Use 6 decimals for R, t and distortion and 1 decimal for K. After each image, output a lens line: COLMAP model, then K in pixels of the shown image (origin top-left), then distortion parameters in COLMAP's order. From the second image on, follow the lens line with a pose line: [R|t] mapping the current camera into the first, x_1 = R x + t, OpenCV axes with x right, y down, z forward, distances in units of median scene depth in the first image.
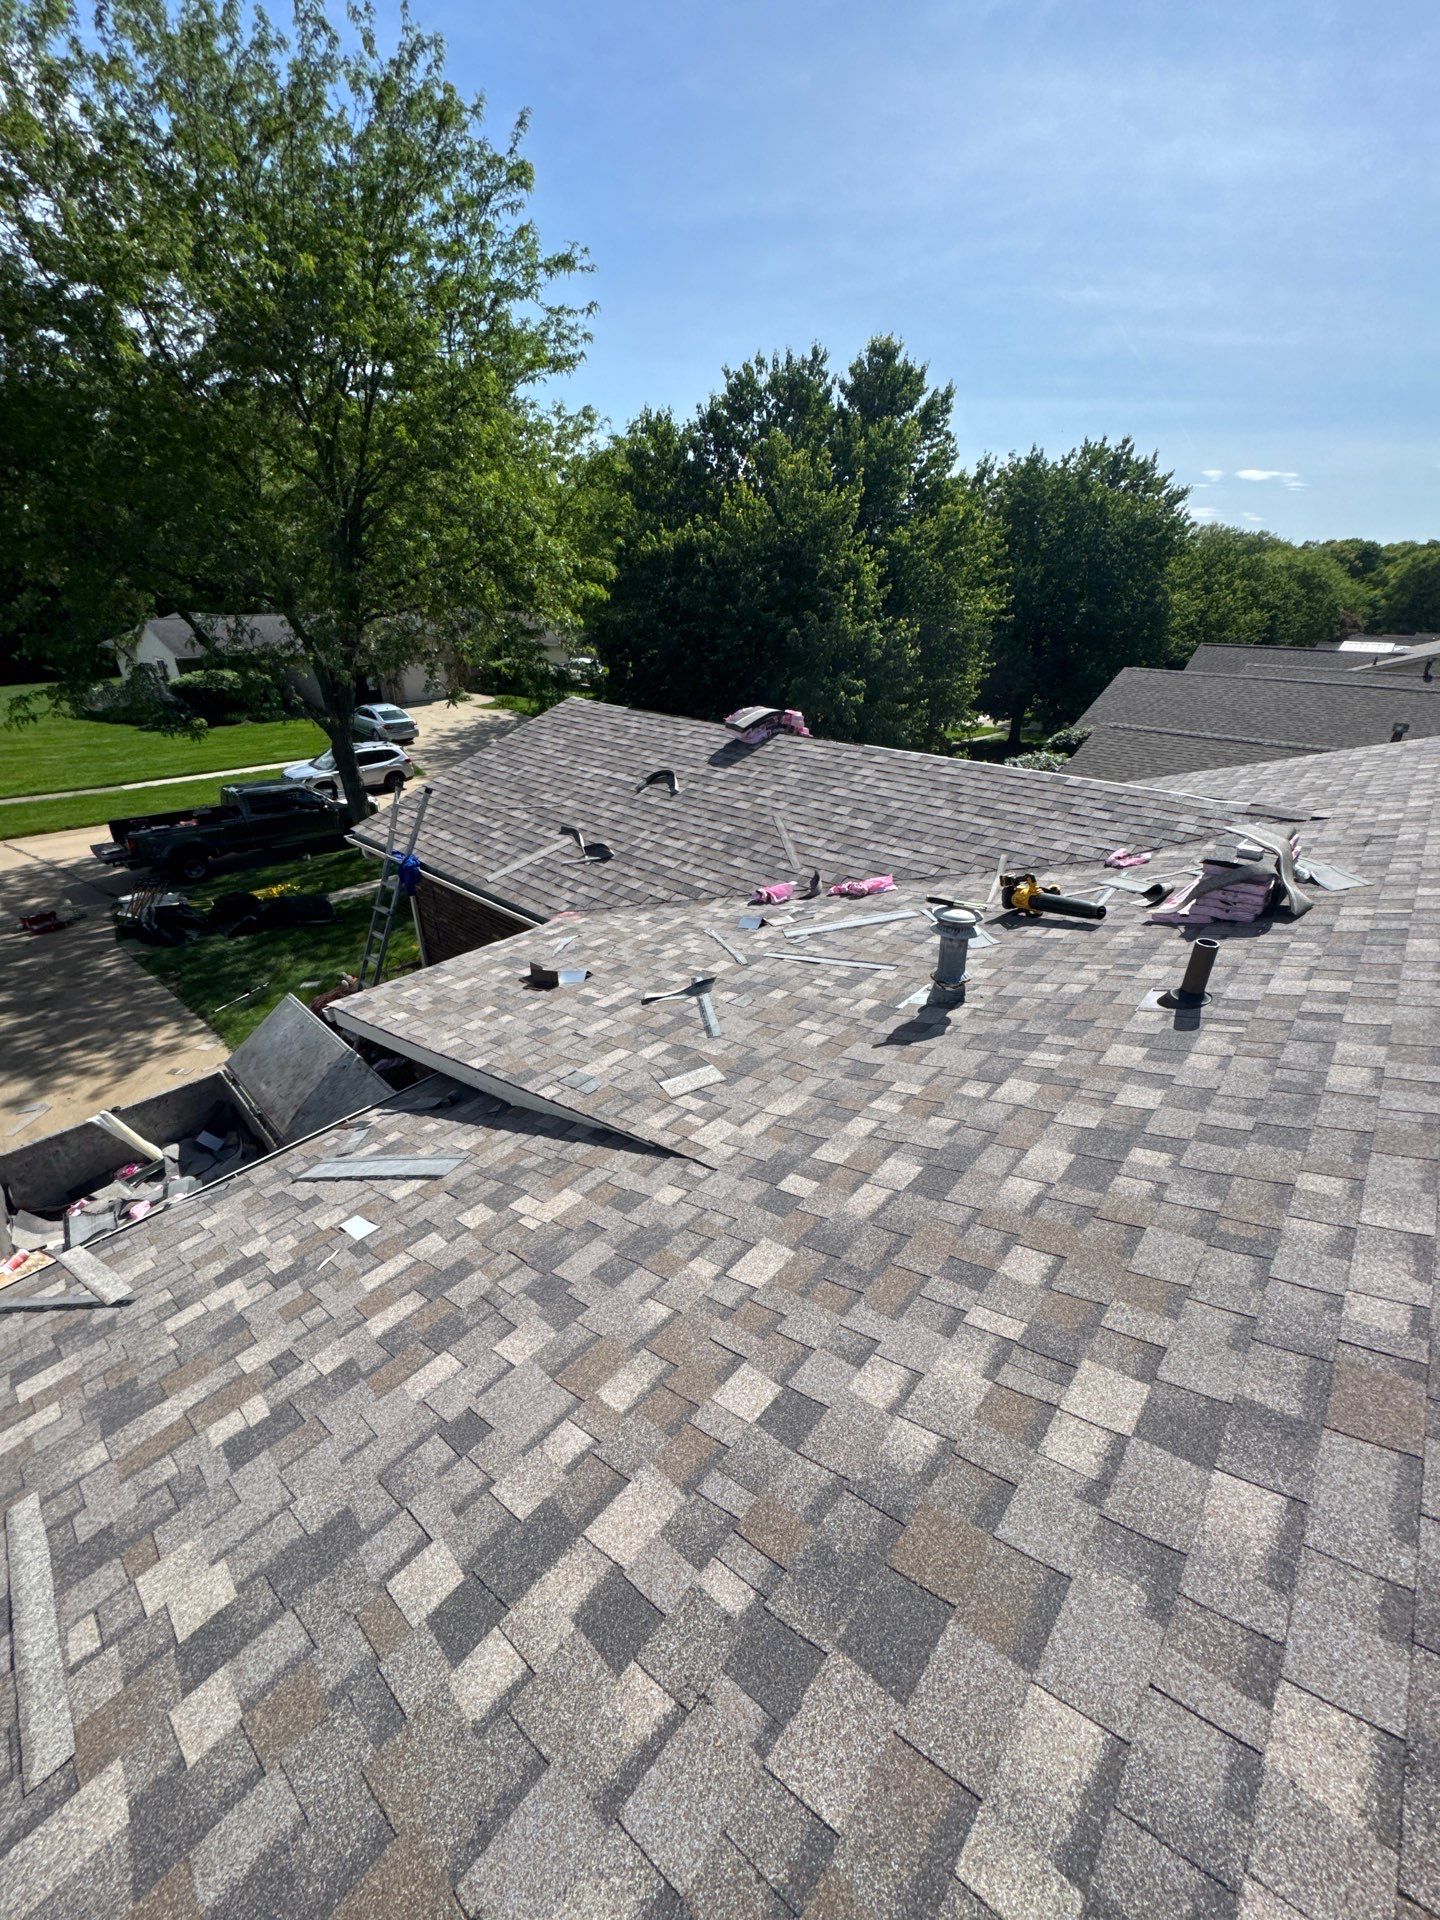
lens RADIAL K [[747.4, 0, 720.0], [0, 747.4, 960.0], [0, 0, 1]] dist [-0.002423, -0.000293]
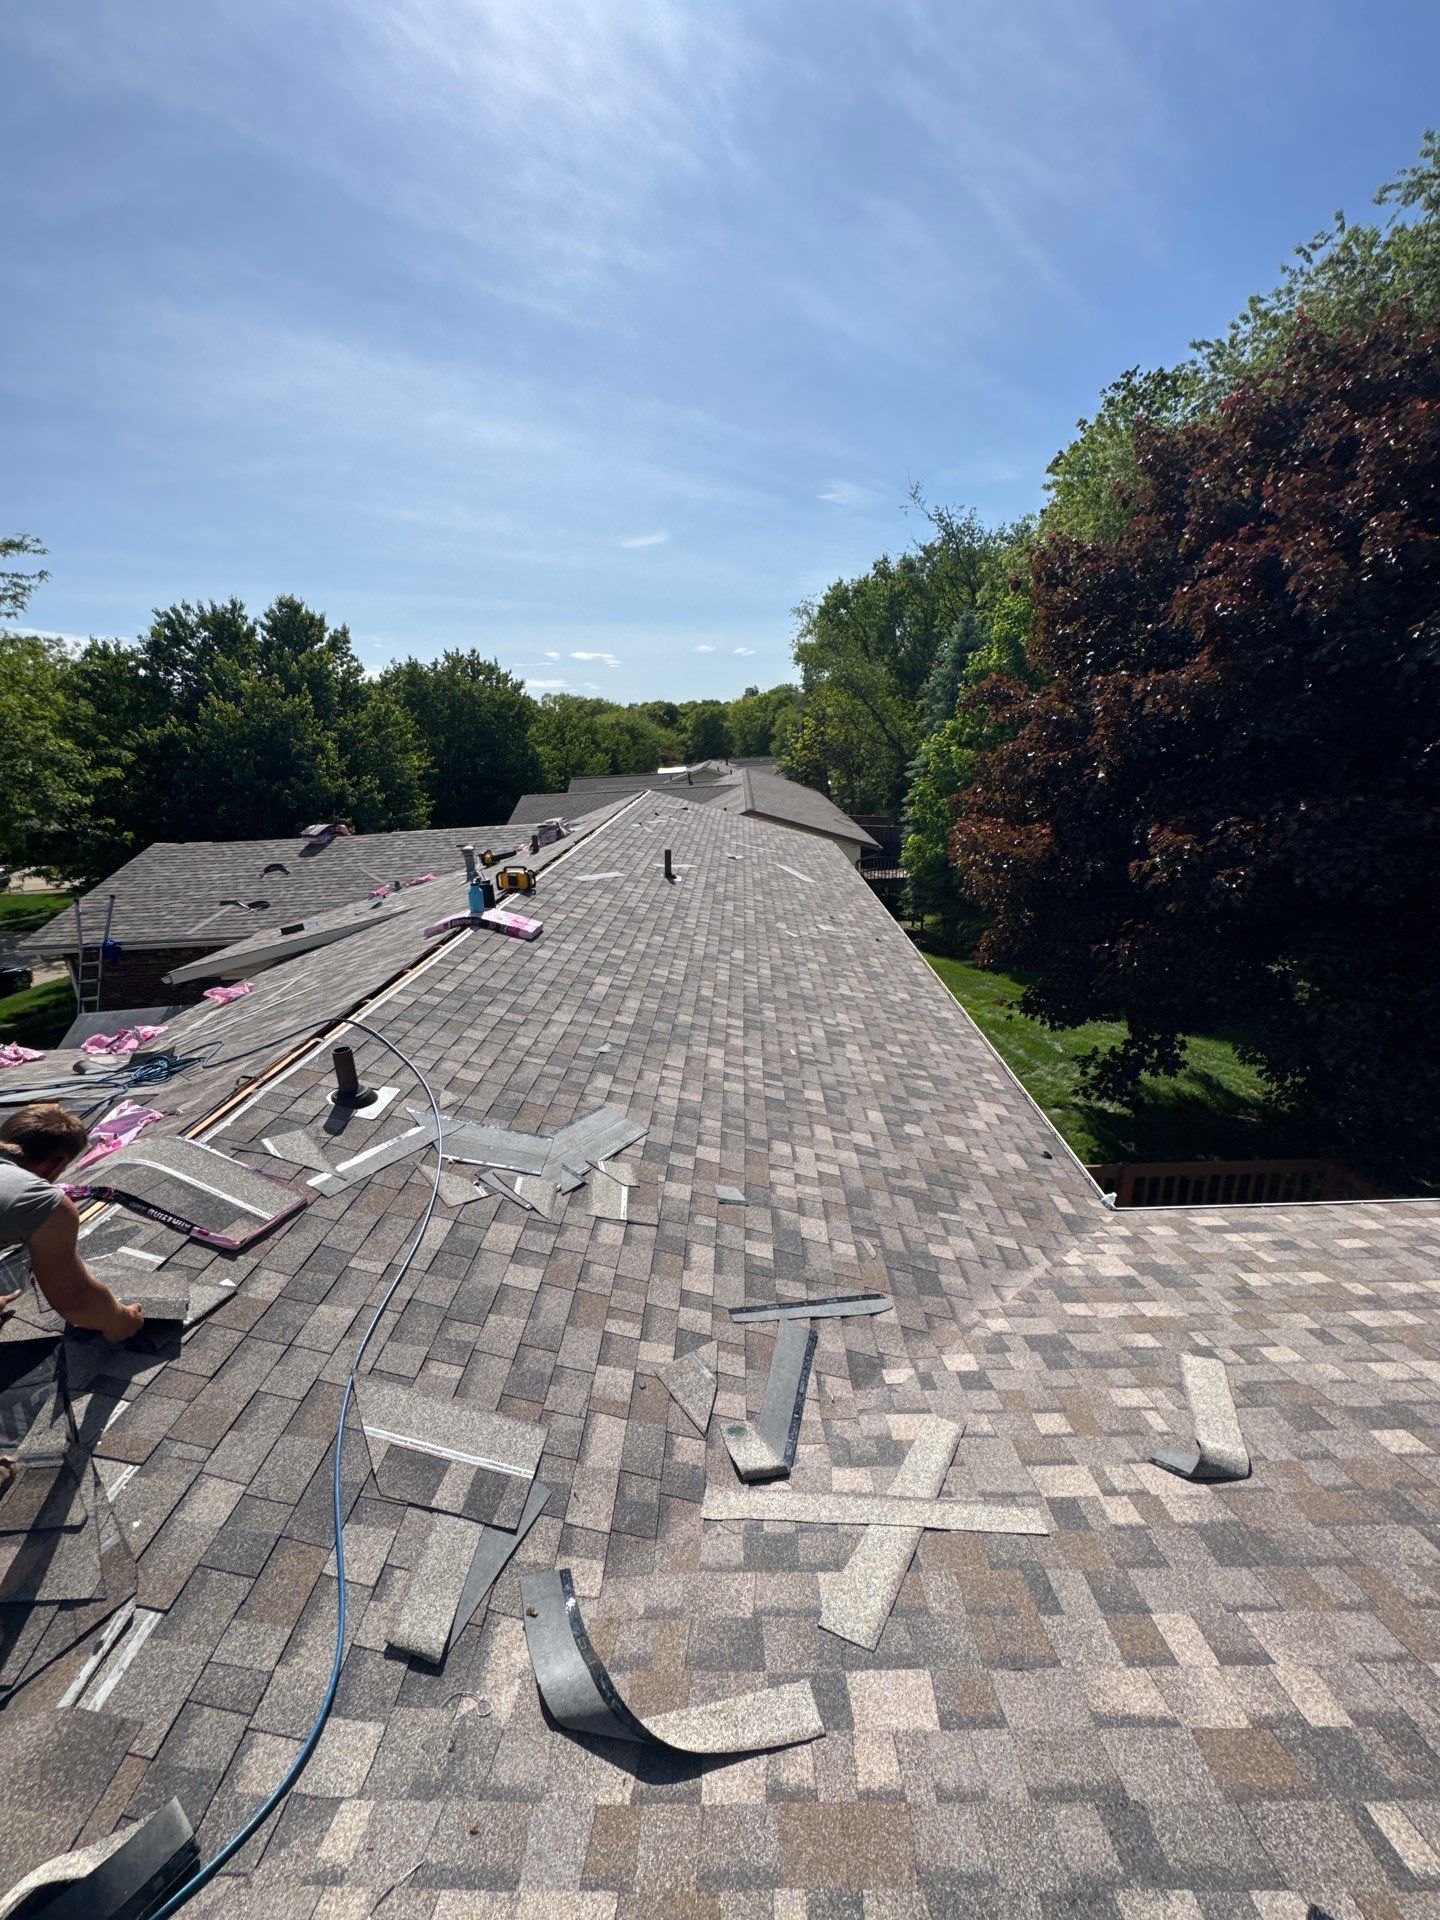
lens RADIAL K [[773.9, 0, 716.9], [0, 773.9, 951.5], [0, 0, 1]] dist [0.001344, 0.000361]
pose [[0.763524, -0.224274, 0.605584, -0.198541], [0.344814, 0.934474, -0.088667, 0.207797], [-0.546017, 0.276513, 0.790826, -0.423313]]
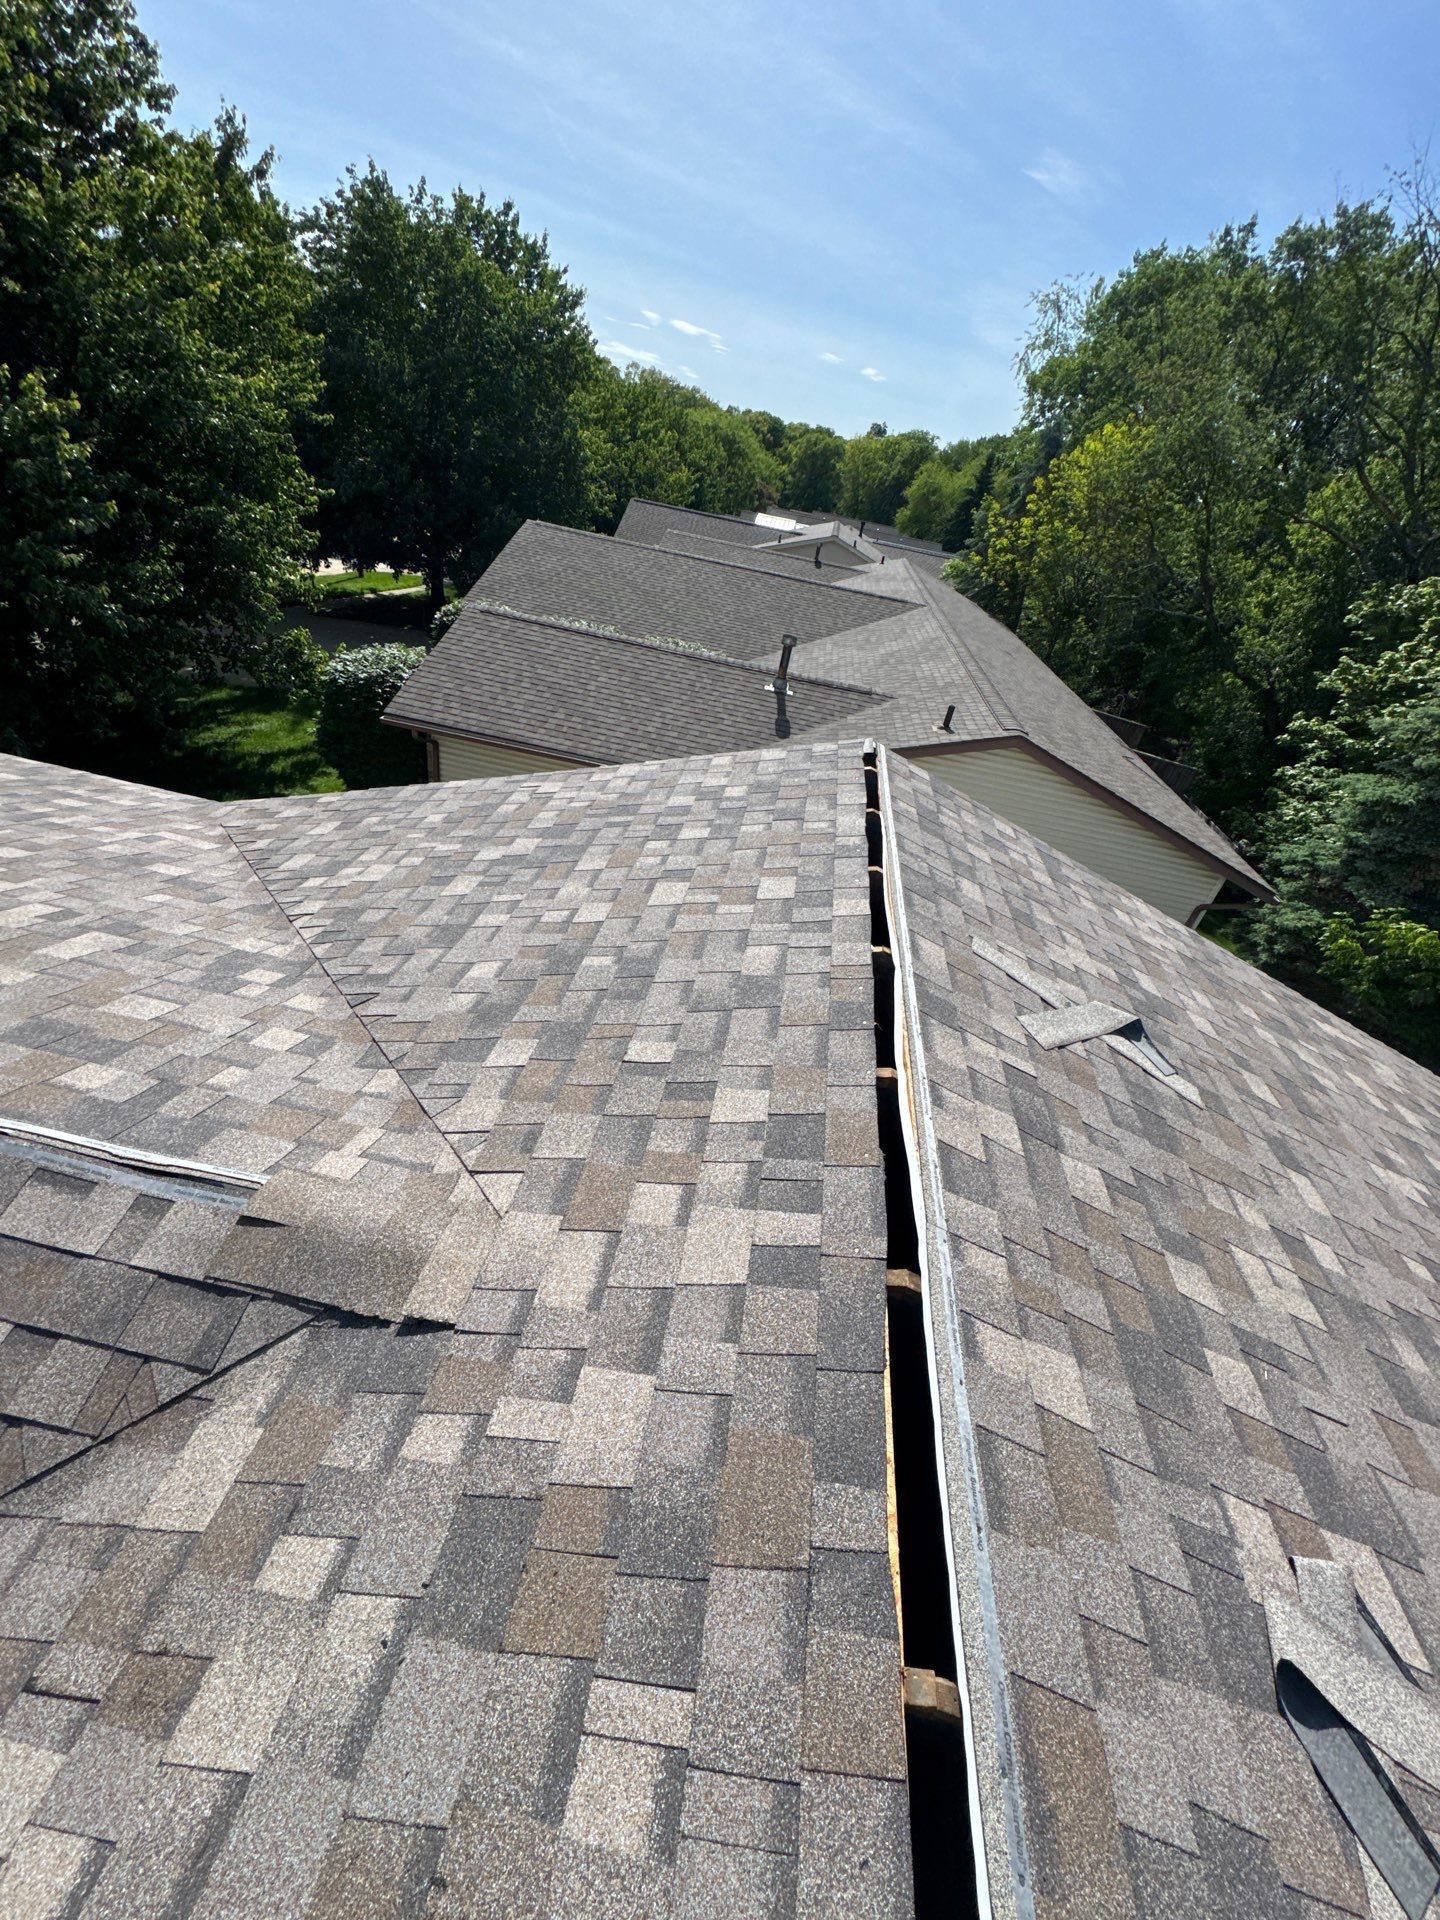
lens RADIAL K [[773.9, 0, 716.9], [0, 773.9, 951.5], [0, 0, 1]] dist [0.001344, 0.000361]
pose [[0.819631, -0.190096, 0.540434, 0.232121], [0.101370, 0.976581, 0.189770, -0.107751], [-0.563853, -0.100758, 0.819706, 0.223265]]
